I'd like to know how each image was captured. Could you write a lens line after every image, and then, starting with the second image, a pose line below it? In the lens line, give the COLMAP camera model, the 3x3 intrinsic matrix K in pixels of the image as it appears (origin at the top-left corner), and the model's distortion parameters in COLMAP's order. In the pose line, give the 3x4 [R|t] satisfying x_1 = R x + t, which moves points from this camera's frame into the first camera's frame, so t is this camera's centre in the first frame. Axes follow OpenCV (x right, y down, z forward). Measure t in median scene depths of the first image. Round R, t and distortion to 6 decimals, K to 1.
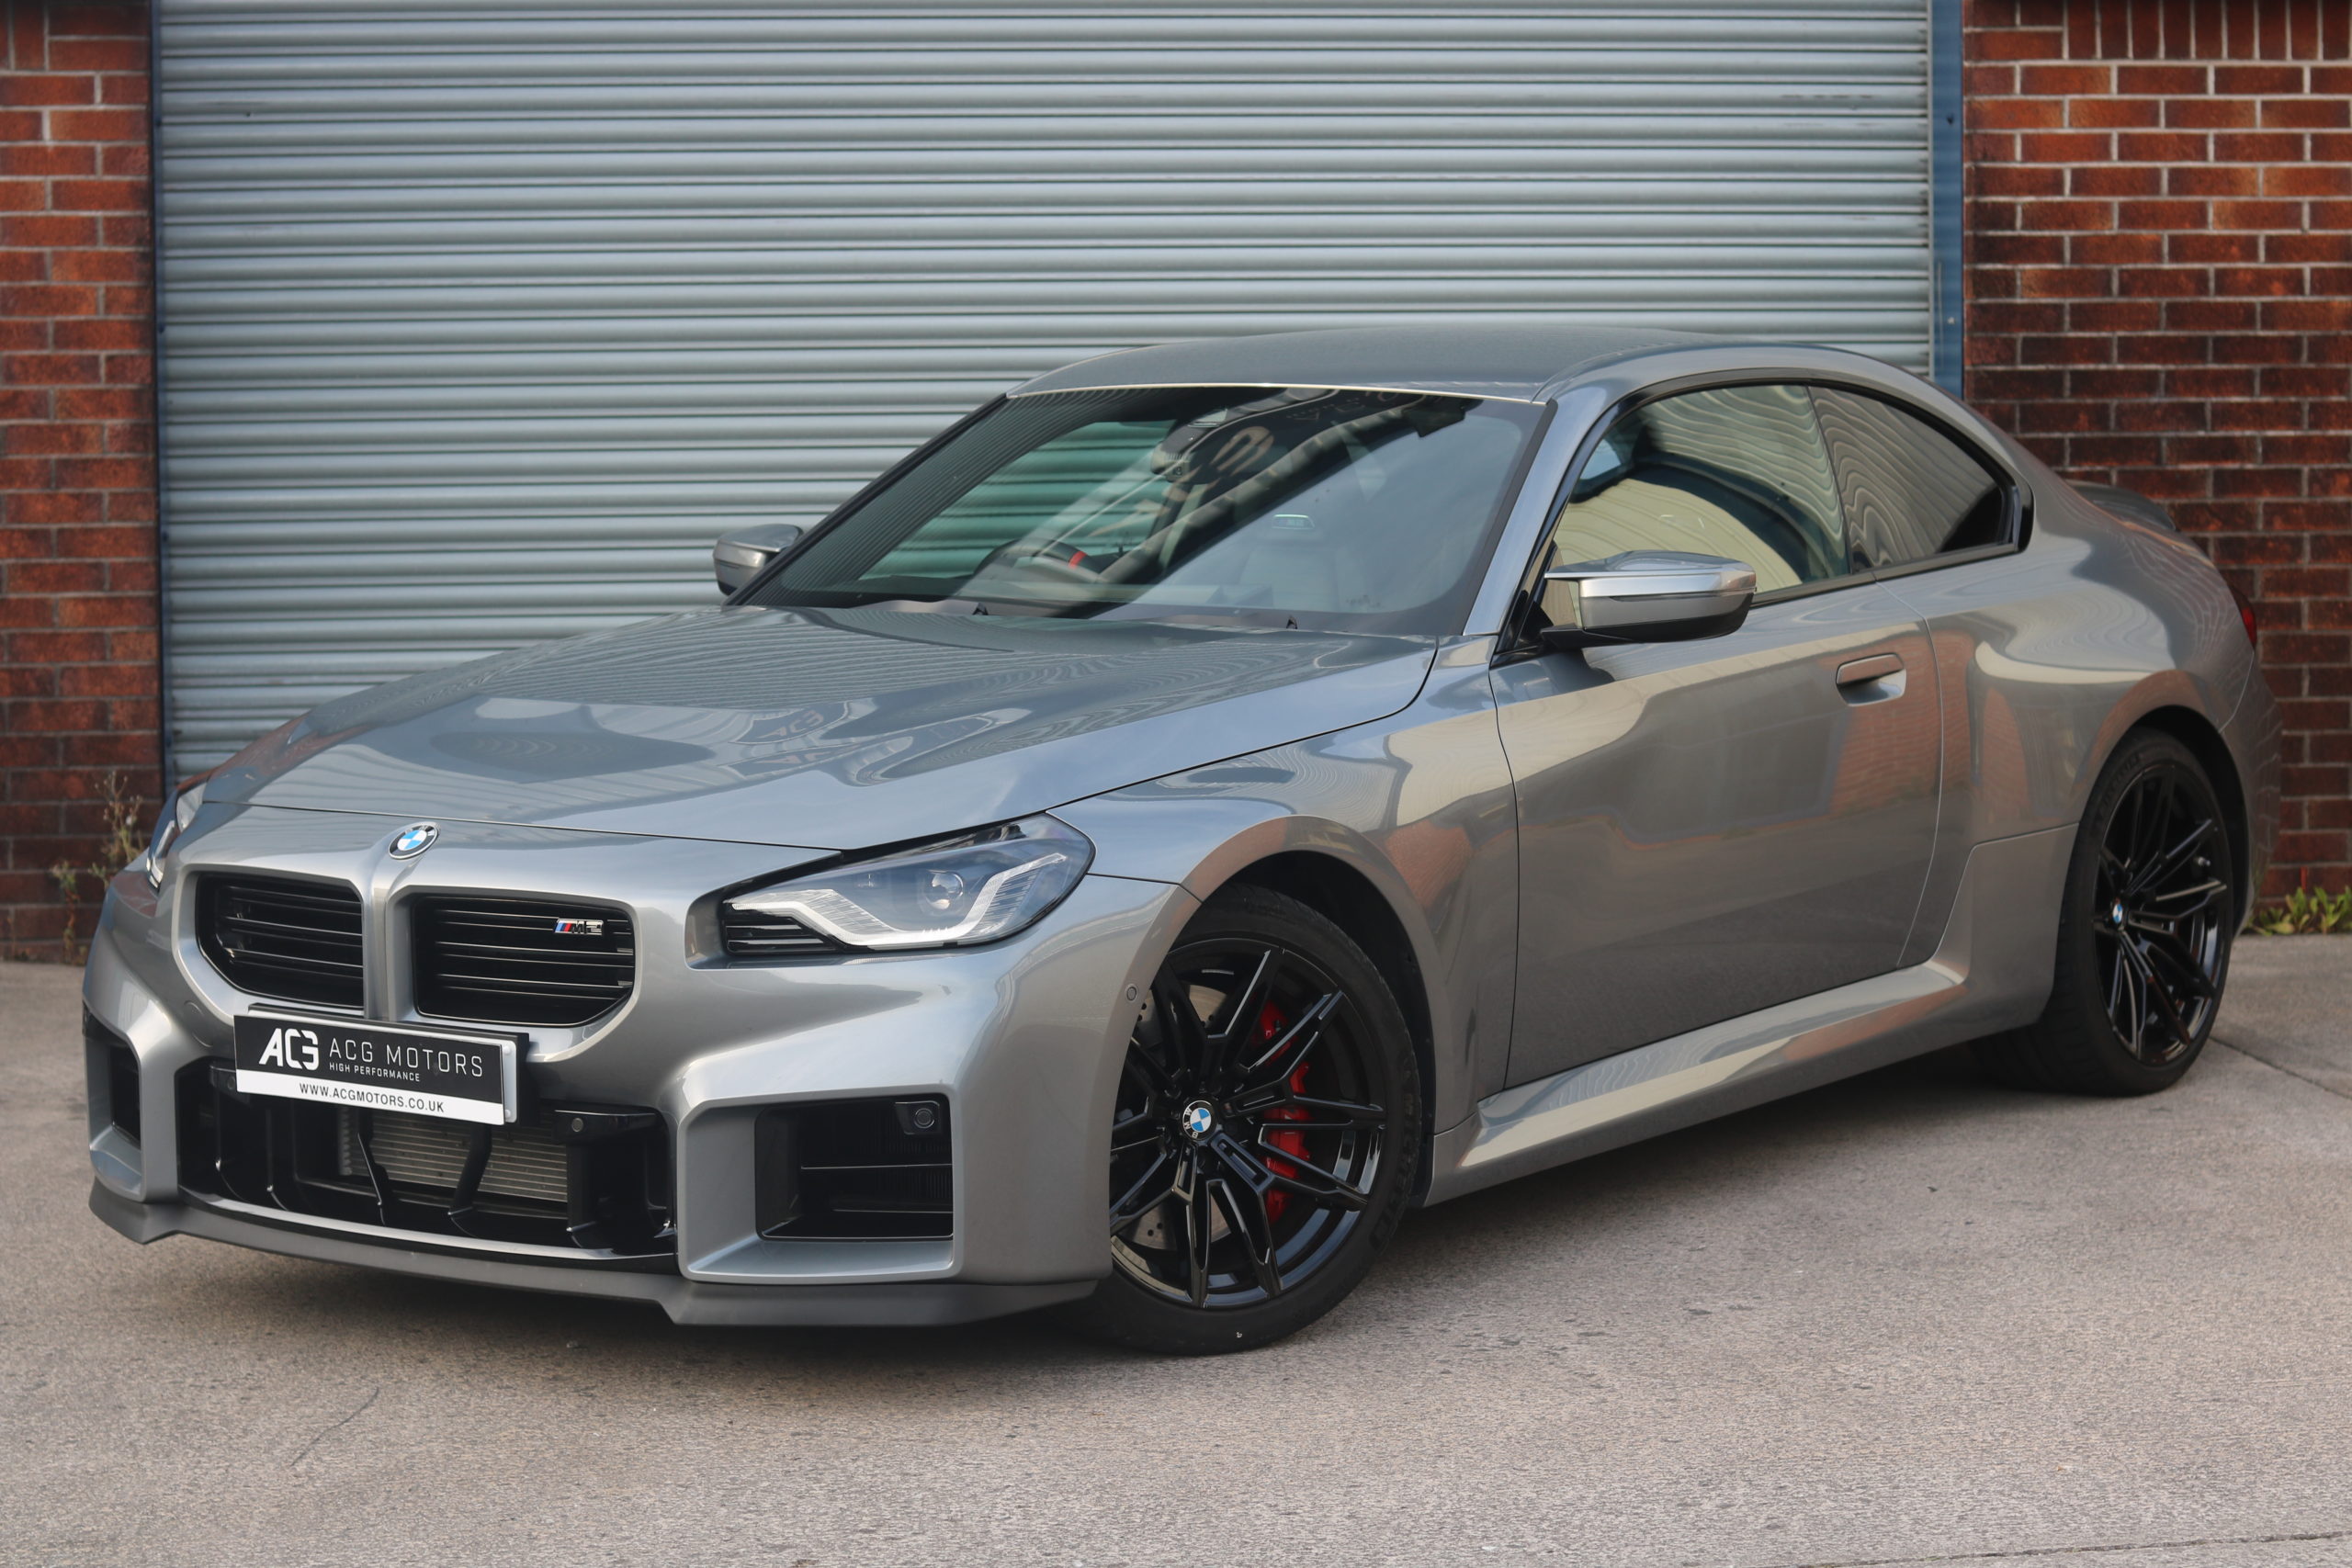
lens RADIAL K [[5480.5, 0, 1176.0], [0, 5480.5, 784.0], [0, 0, 1]] dist [-0.086523, -0.111594]
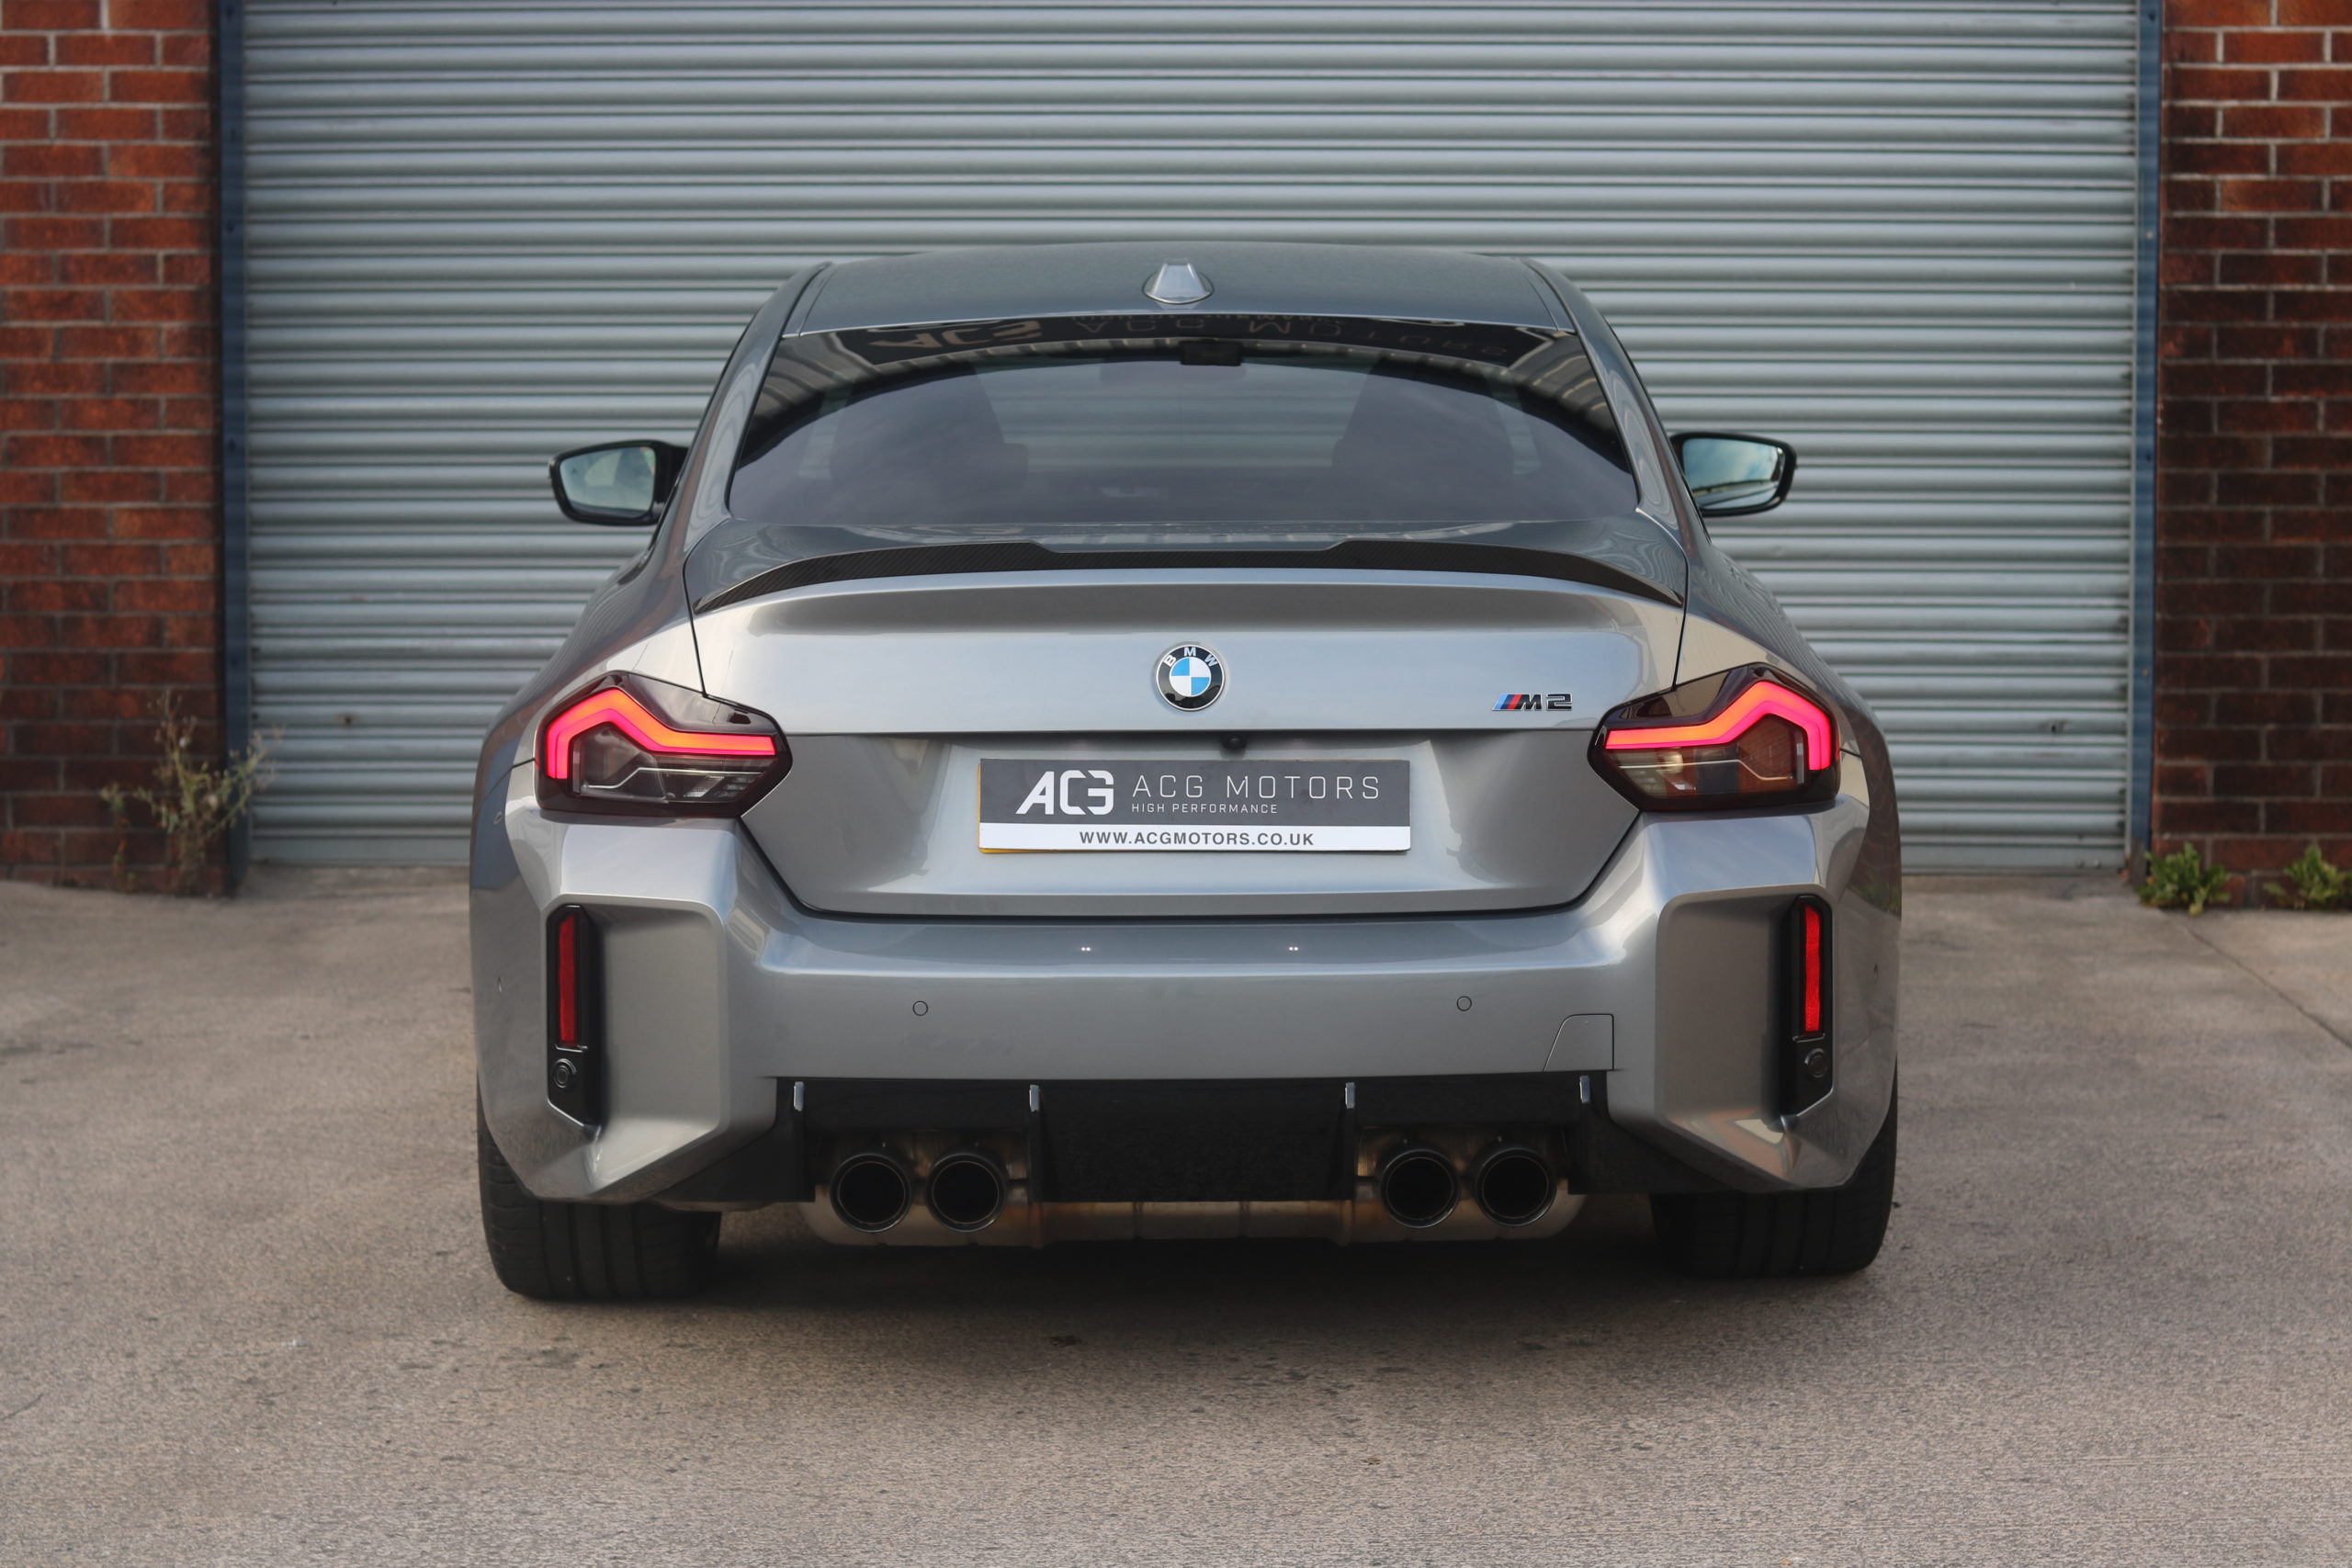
lens RADIAL K [[5480.5, 0, 1176.0], [0, 5480.5, 784.0], [0, 0, 1]] dist [-0.086523, -0.111594]
pose [[0.992770, 0.020522, -0.118266, 0.093935], [-0.018382, 0.999648, 0.019156, -0.007509], [0.118618, -0.016844, 0.992797, 0.071366]]
